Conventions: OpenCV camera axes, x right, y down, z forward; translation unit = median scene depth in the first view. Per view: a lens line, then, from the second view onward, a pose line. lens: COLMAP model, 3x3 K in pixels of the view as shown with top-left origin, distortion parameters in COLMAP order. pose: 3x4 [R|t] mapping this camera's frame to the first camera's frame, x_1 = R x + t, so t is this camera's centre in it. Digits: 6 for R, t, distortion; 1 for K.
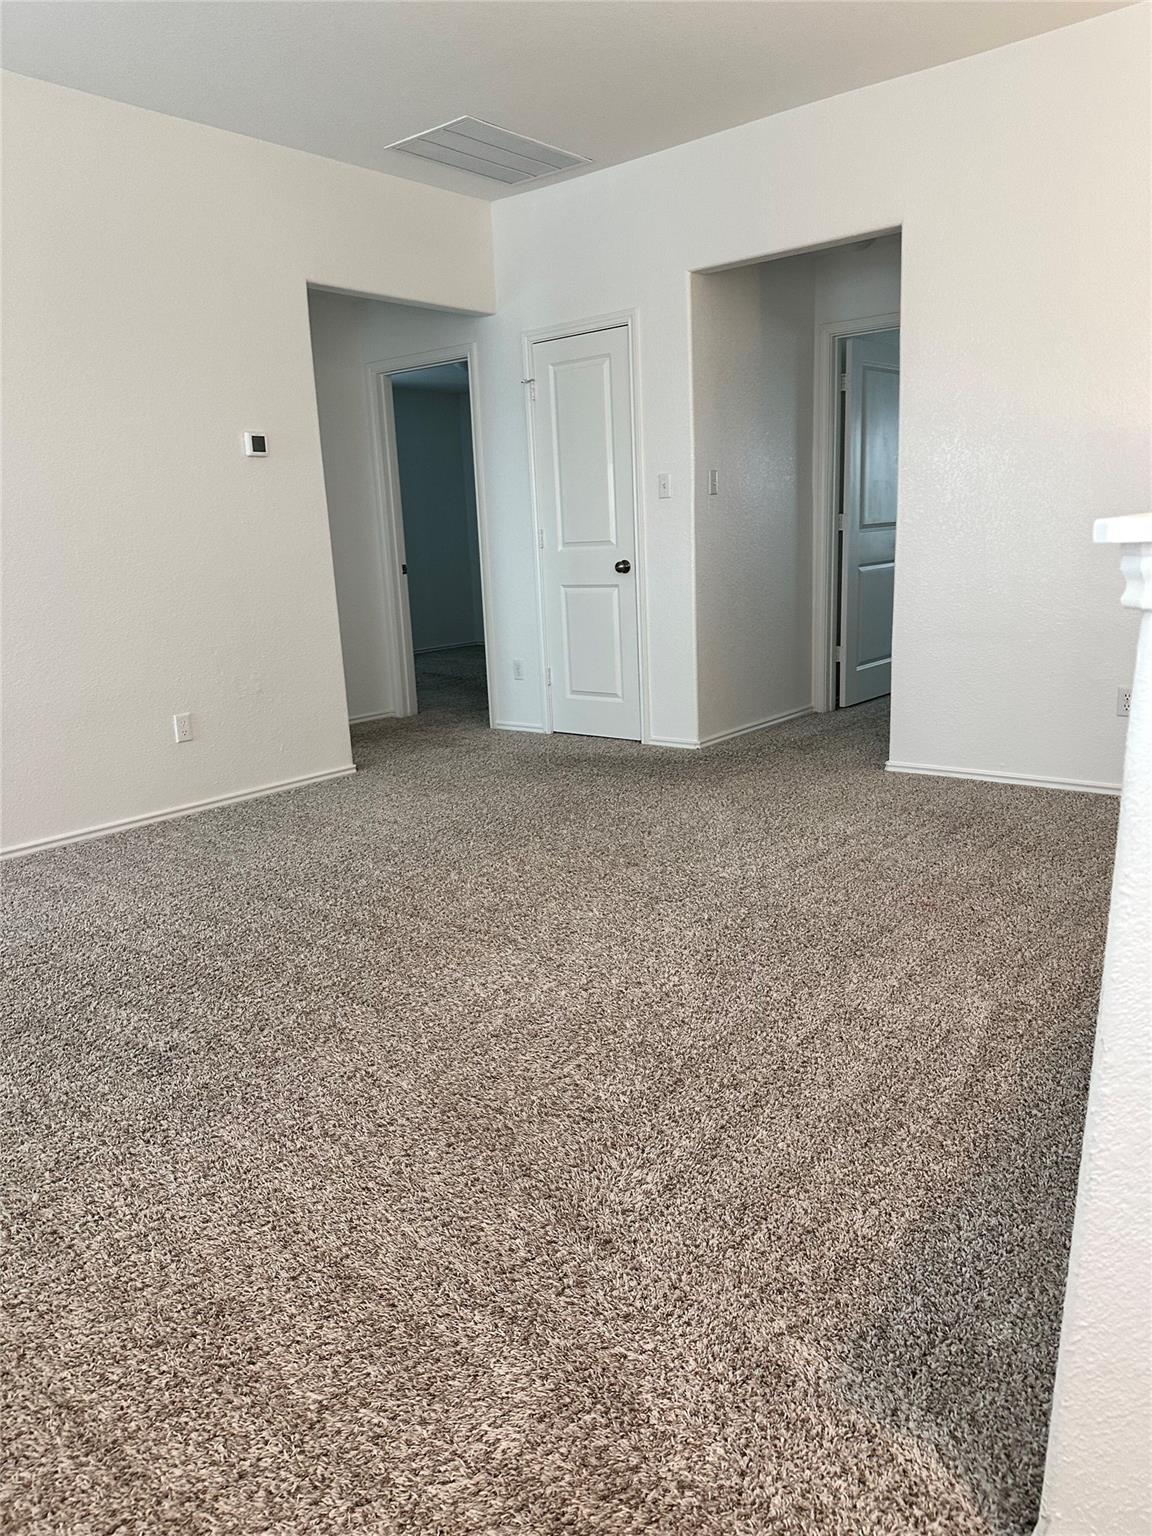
lens RADIAL K [[1085.3, 0, 584.3], [0, 1085.3, 783.4], [0, 0, 1]] dist [0.049850, -0.066526]
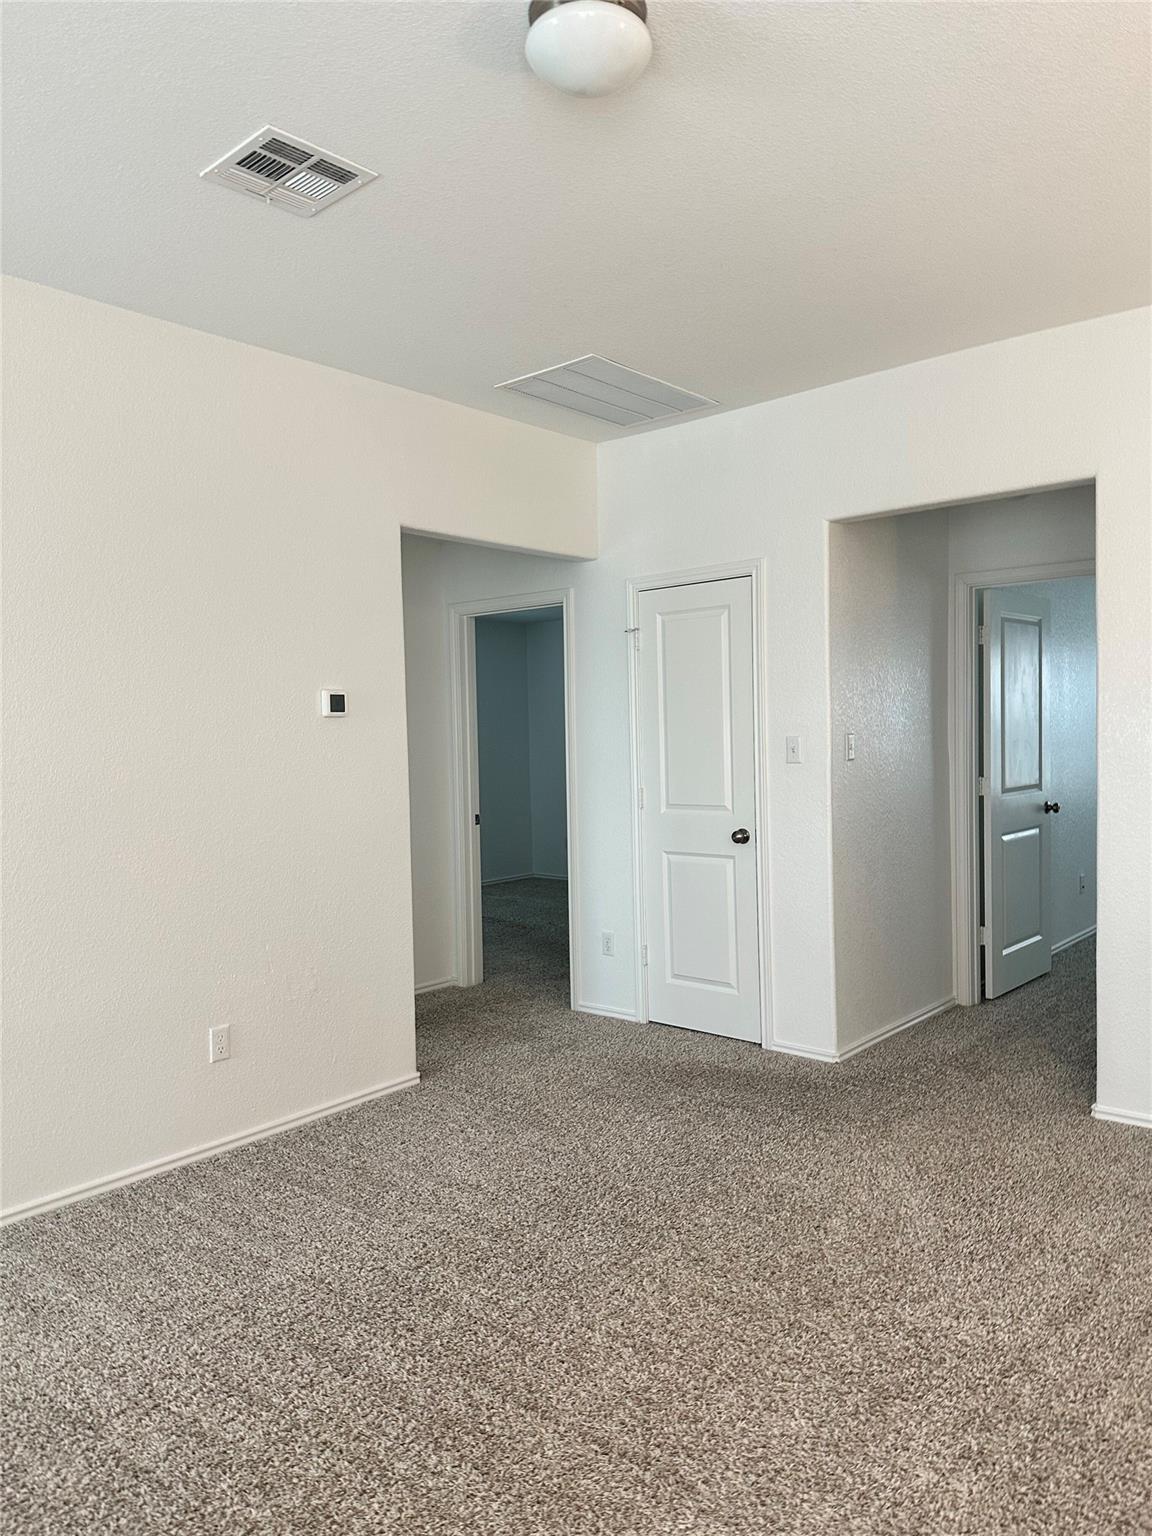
lens RADIAL K [[1085.3, 0, 582.9], [0, 1085.3, 784.7], [0, 0, 1]] dist [0.049850, -0.066526]
pose [[0.999352, 0.024276, -0.026566, -0.061624], [-0.028568, 0.984076, -0.175439, -0.078506], [0.021884, 0.176085, 0.984132, 0.133409]]
